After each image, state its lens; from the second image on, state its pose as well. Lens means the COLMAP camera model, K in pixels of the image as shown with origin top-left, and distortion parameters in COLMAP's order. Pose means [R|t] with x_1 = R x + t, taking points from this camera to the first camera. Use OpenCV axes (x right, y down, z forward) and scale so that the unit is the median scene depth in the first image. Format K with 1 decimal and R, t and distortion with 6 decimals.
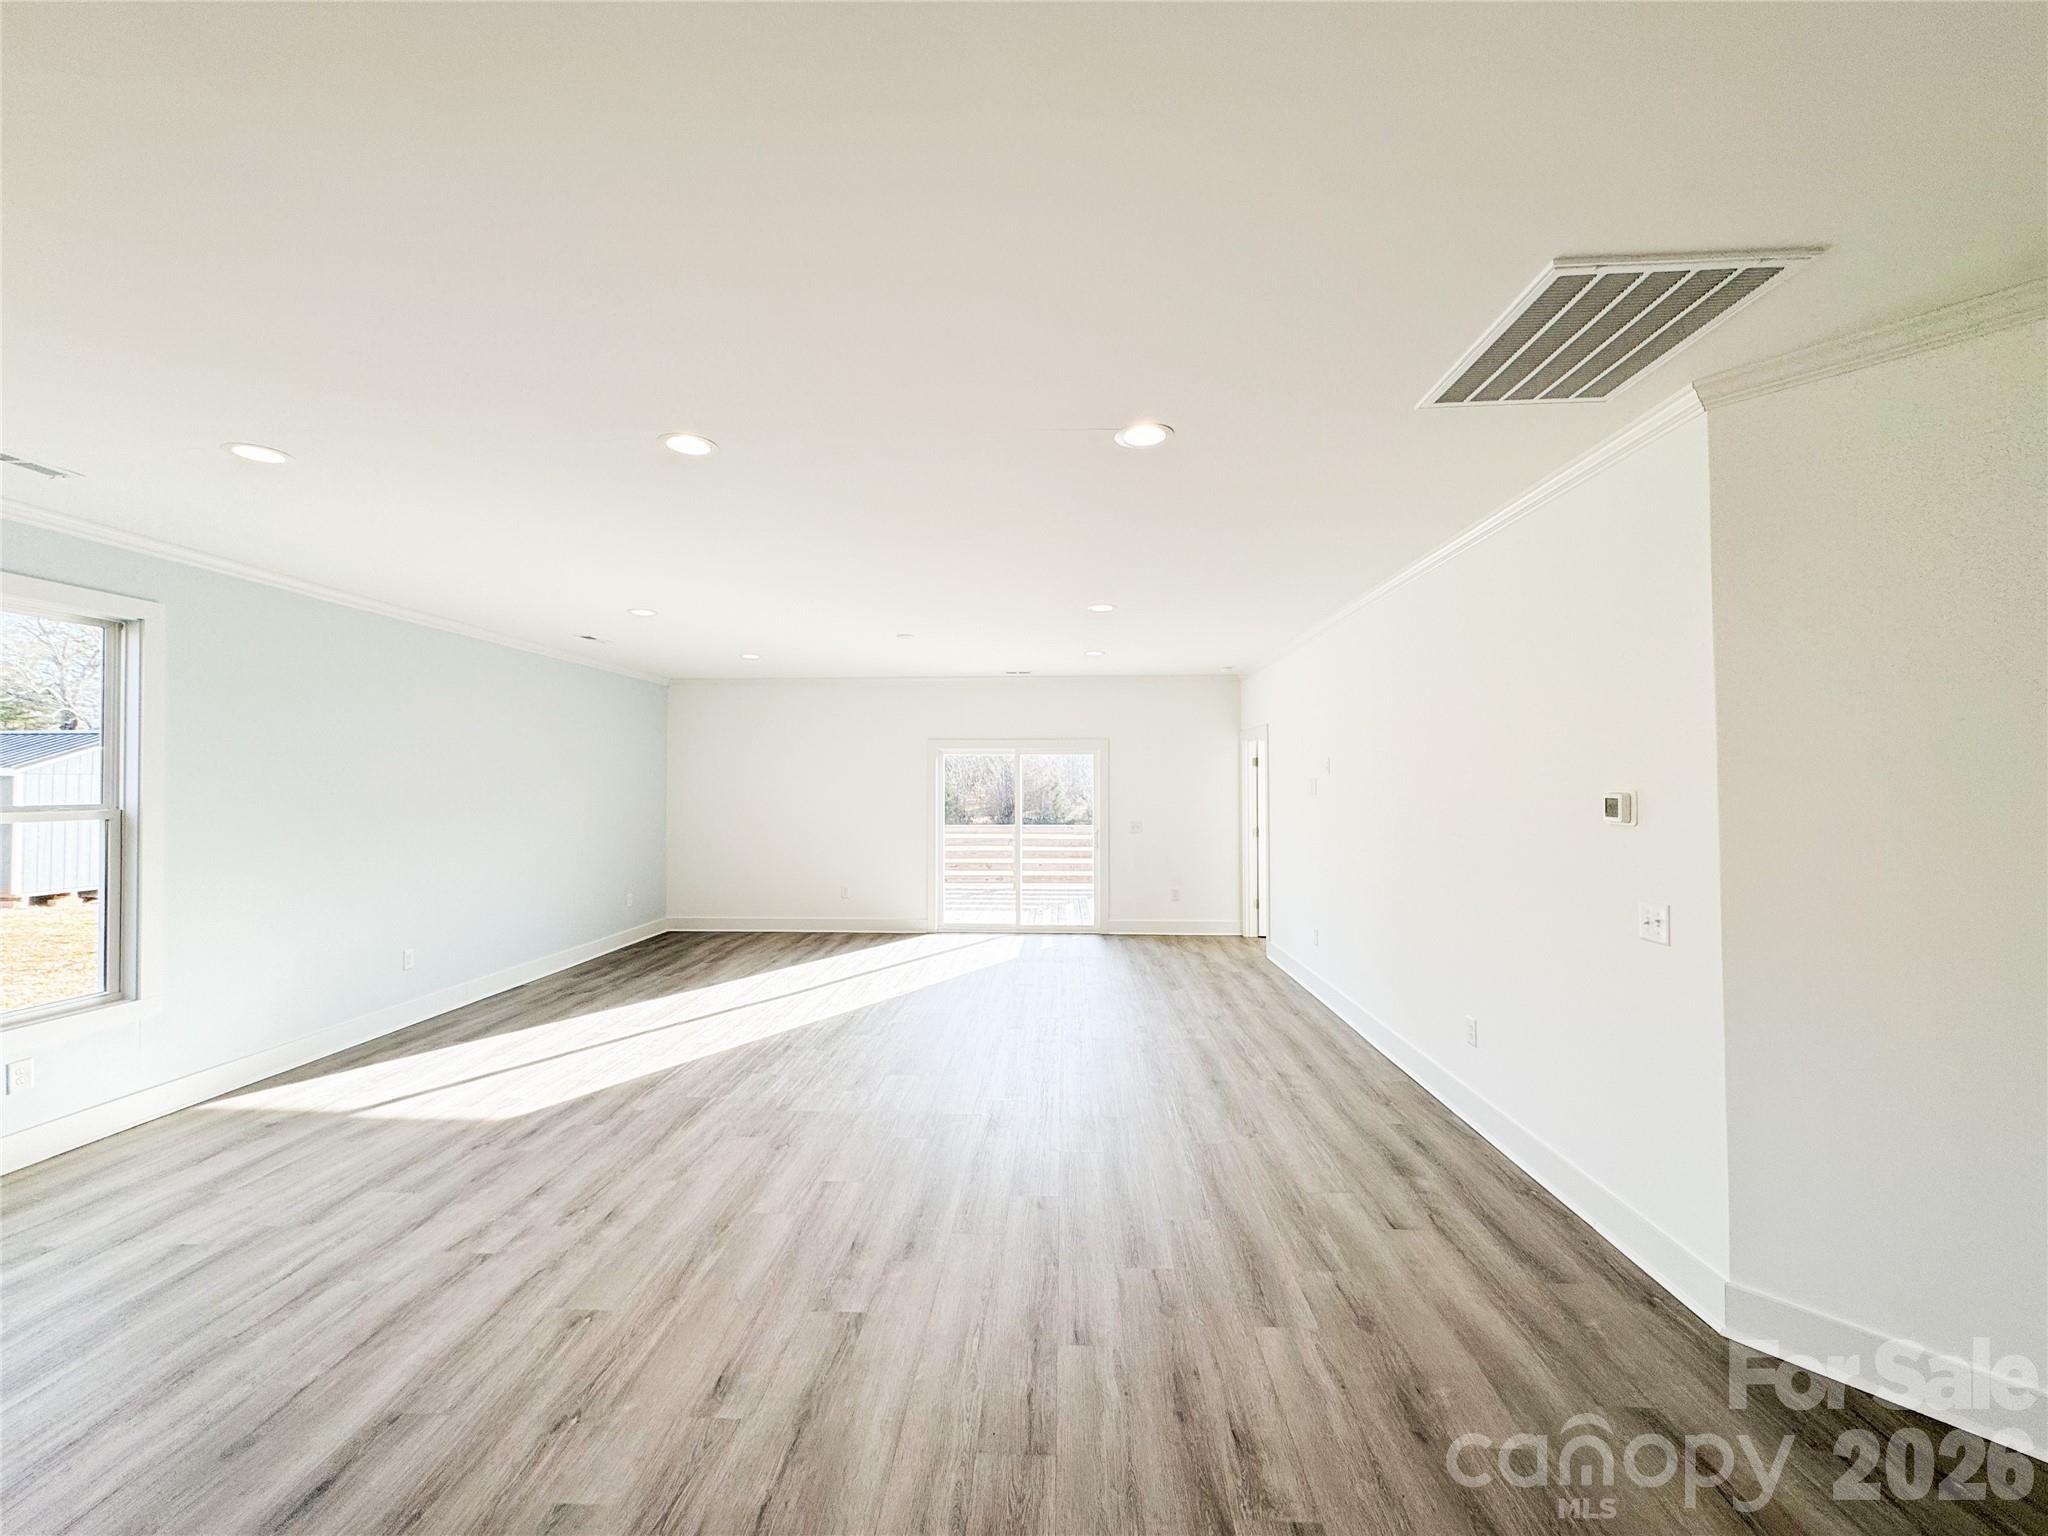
lens RADIAL K [[811.4, 0, 1024.0], [0, 811.4, 768.0], [0, 0, 1]] dist [-0.001921, -0.000032]
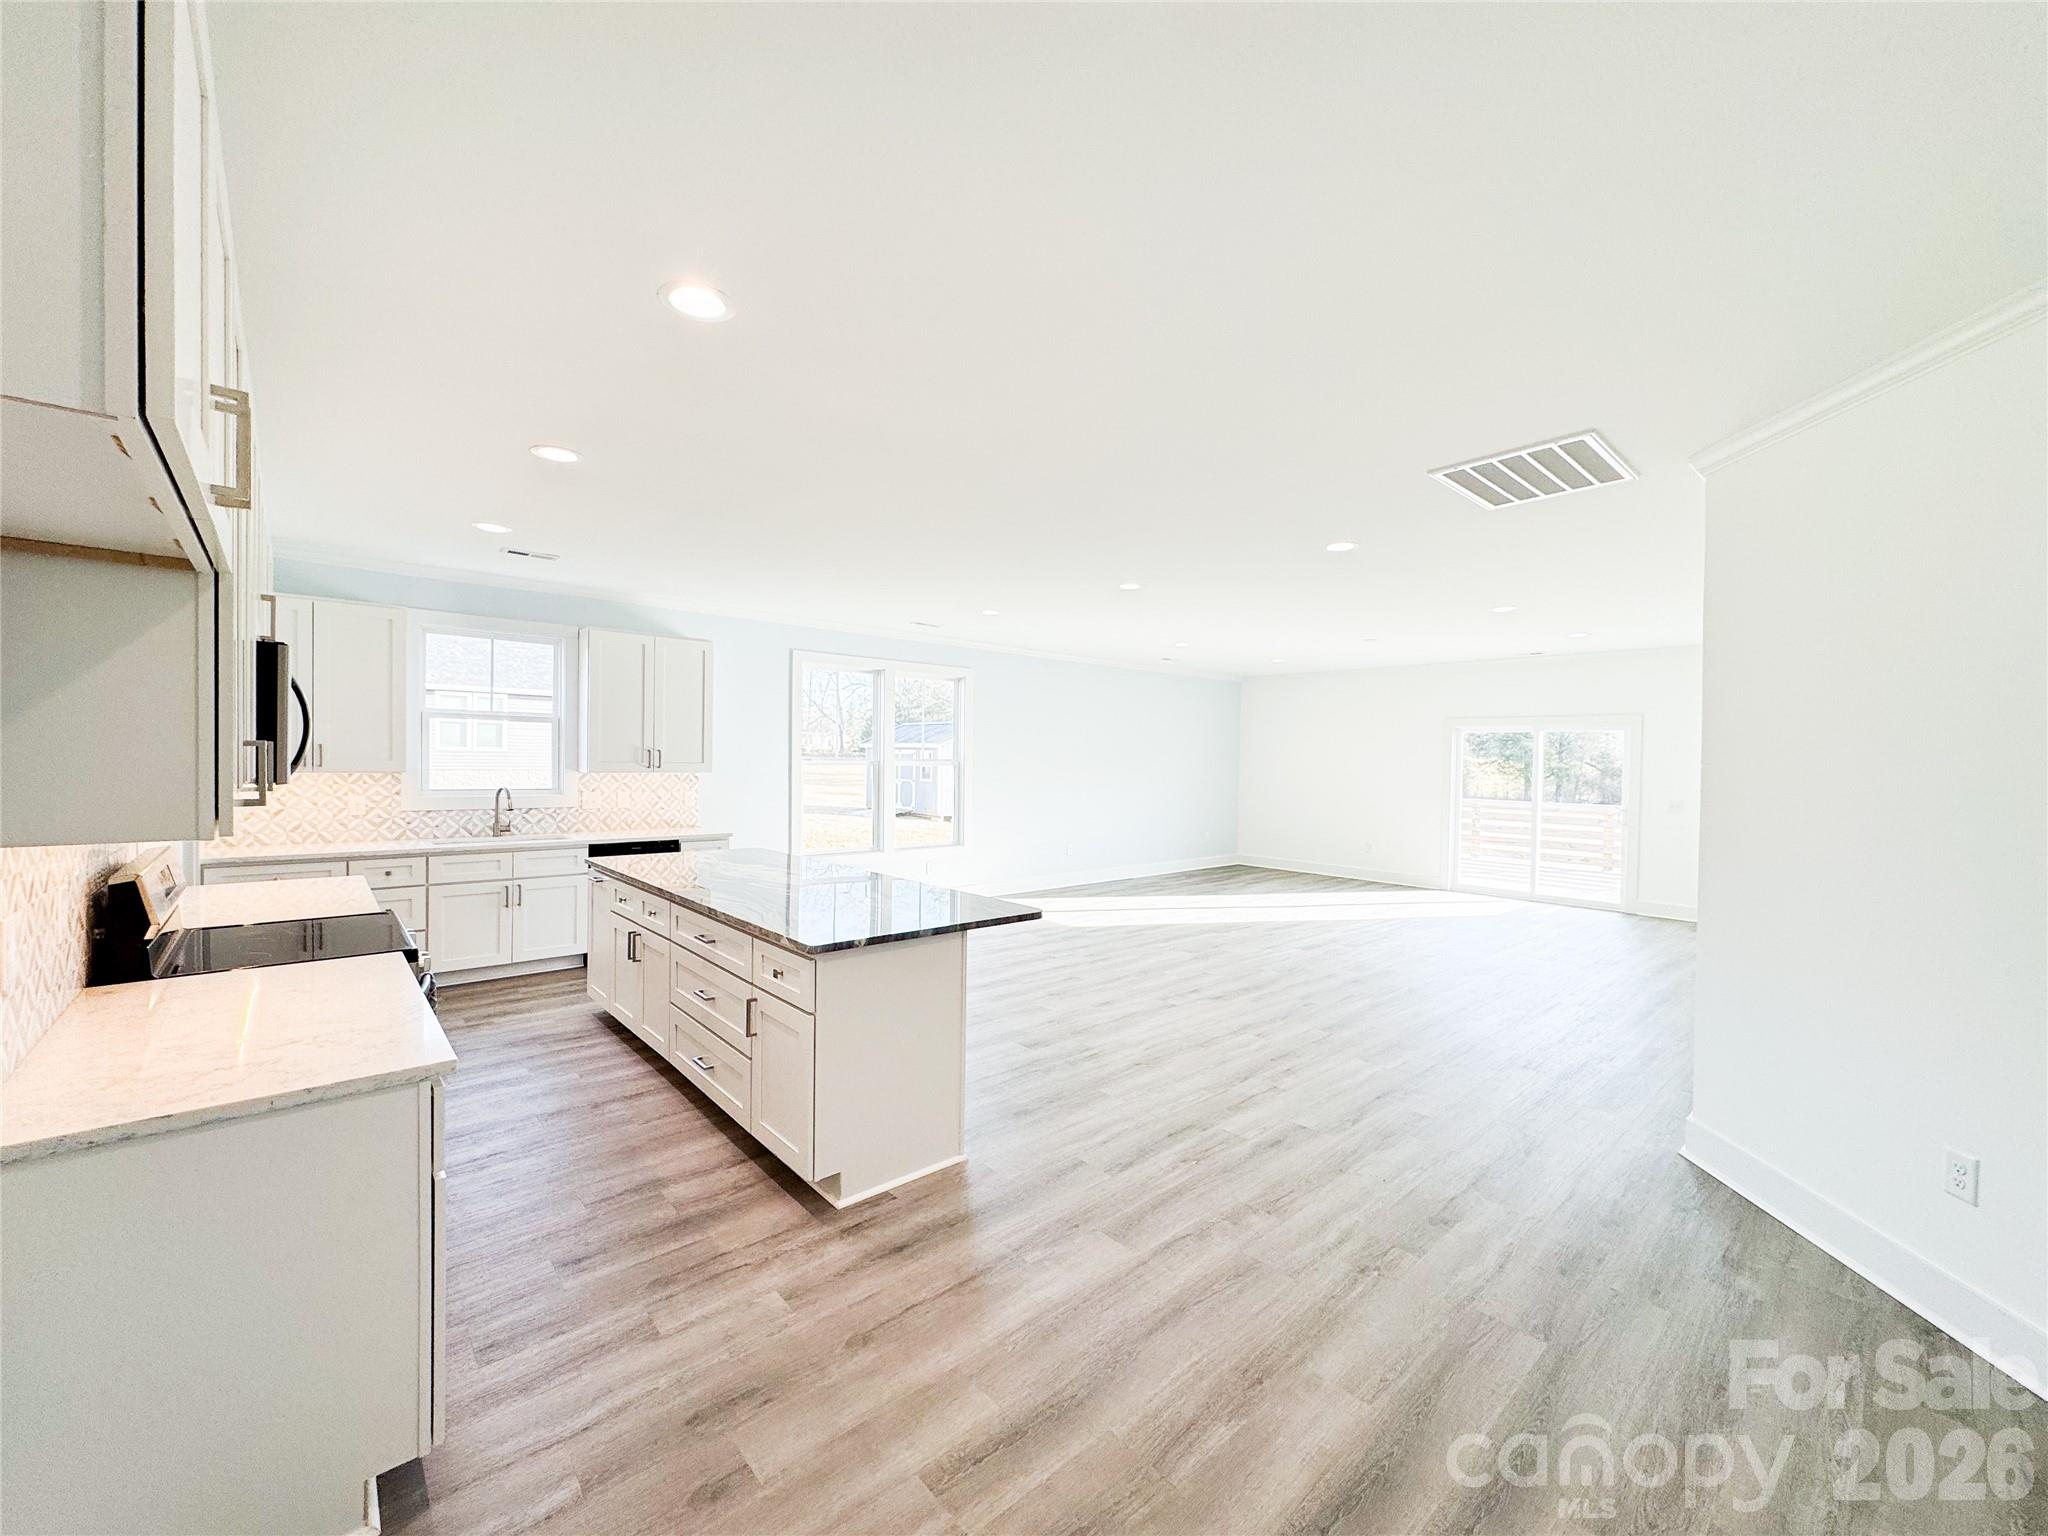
lens RADIAL K [[811.4, 0, 1024.0], [0, 811.4, 768.0], [0, 0, 1]] dist [-0.001921, -0.000032]
pose [[0.700350, 0.020809, -0.713496, 0.628611], [0.000641, 0.999556, 0.029782, -0.001347], [0.713799, -0.021315, 0.700026, -0.457521]]
